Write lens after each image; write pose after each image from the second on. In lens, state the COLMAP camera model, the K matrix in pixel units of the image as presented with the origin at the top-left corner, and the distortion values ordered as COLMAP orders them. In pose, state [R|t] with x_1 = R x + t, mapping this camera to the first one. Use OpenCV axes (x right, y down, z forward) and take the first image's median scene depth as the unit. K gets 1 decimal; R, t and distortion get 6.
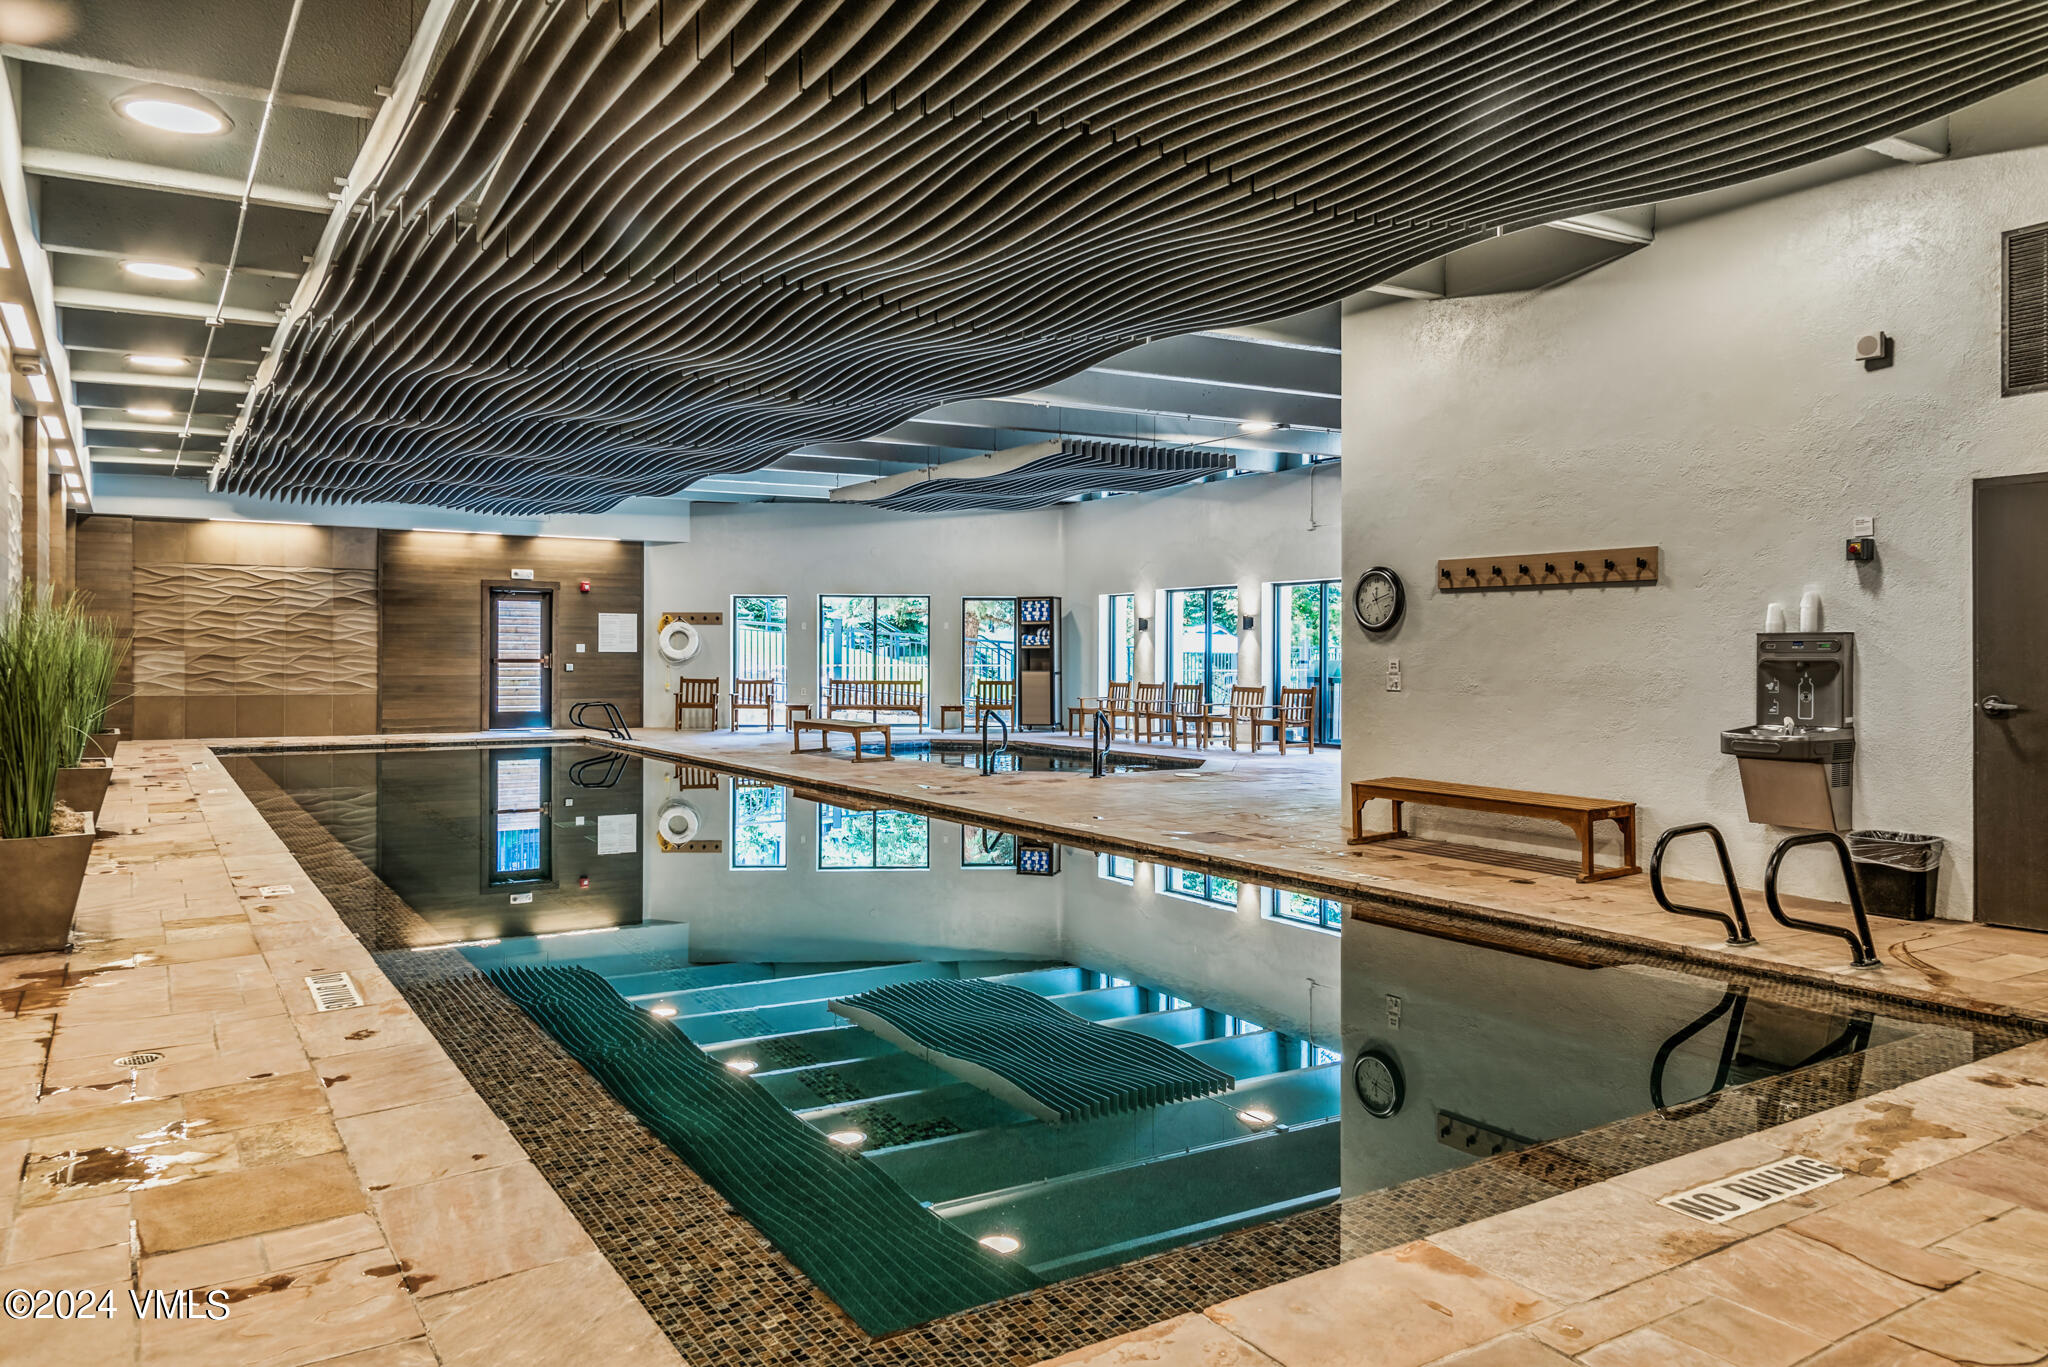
lens RADIAL K [[1417.1, 0, 1020.1], [0, 1417.1, 676.1], [0, 0, 1]] dist [0.005035, -0.013510]
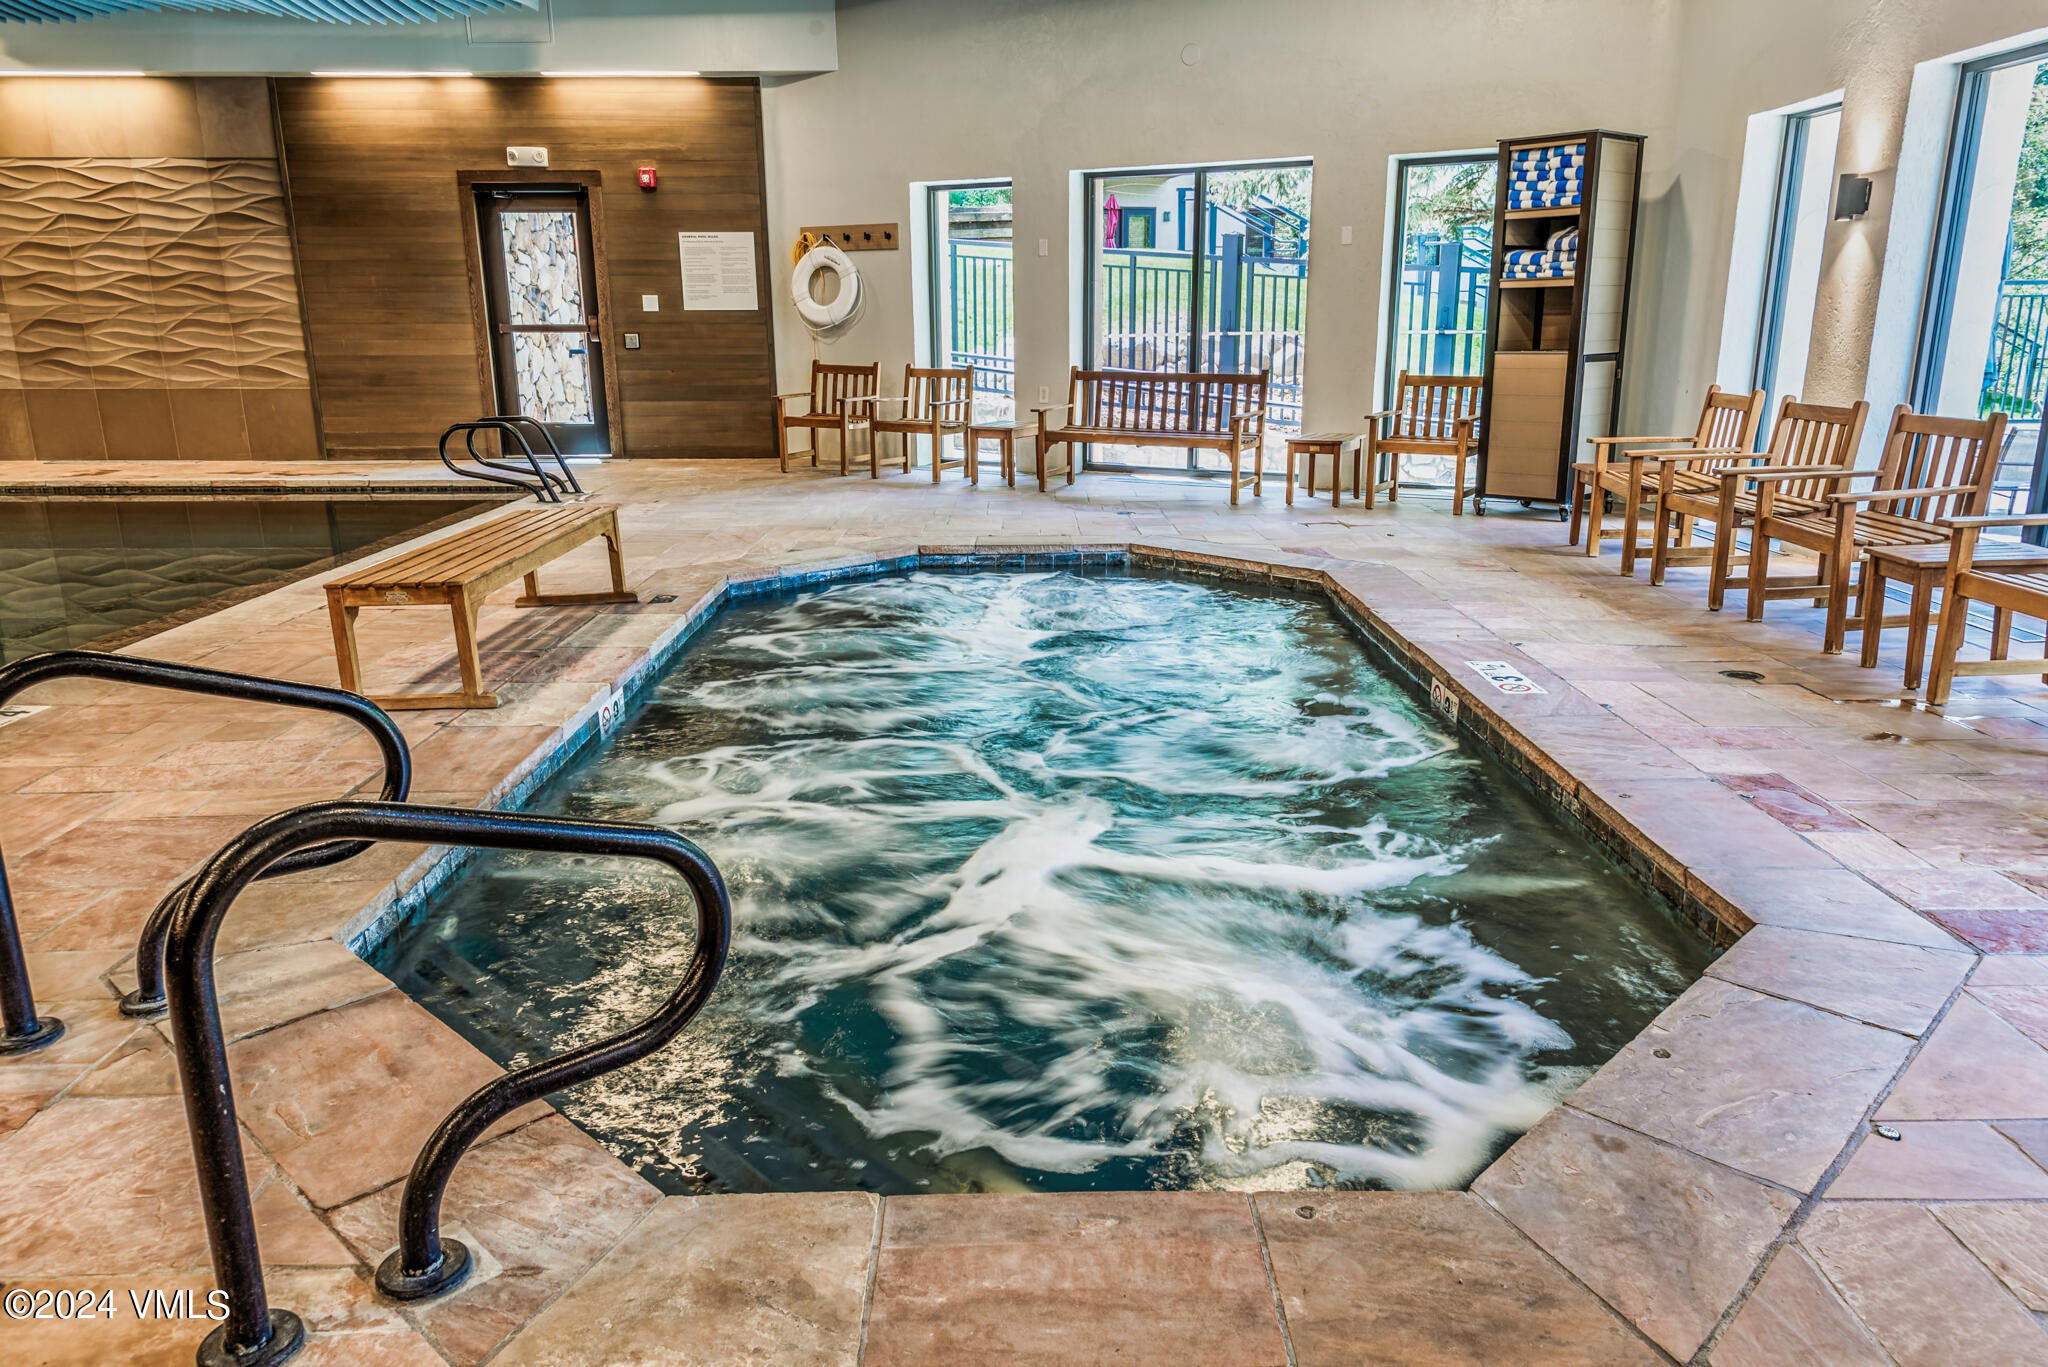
lens RADIAL K [[1417.1, 0, 1037.7], [0, 1417.1, 739.6], [0, 0, 1]] dist [0.005035, -0.013510]
pose [[0.850979, 0.143025, -0.505349, 0.106174], [-0.003694, 0.963811, 0.266559, -0.004409], [0.525186, -0.224970, 0.820712, 0.623455]]
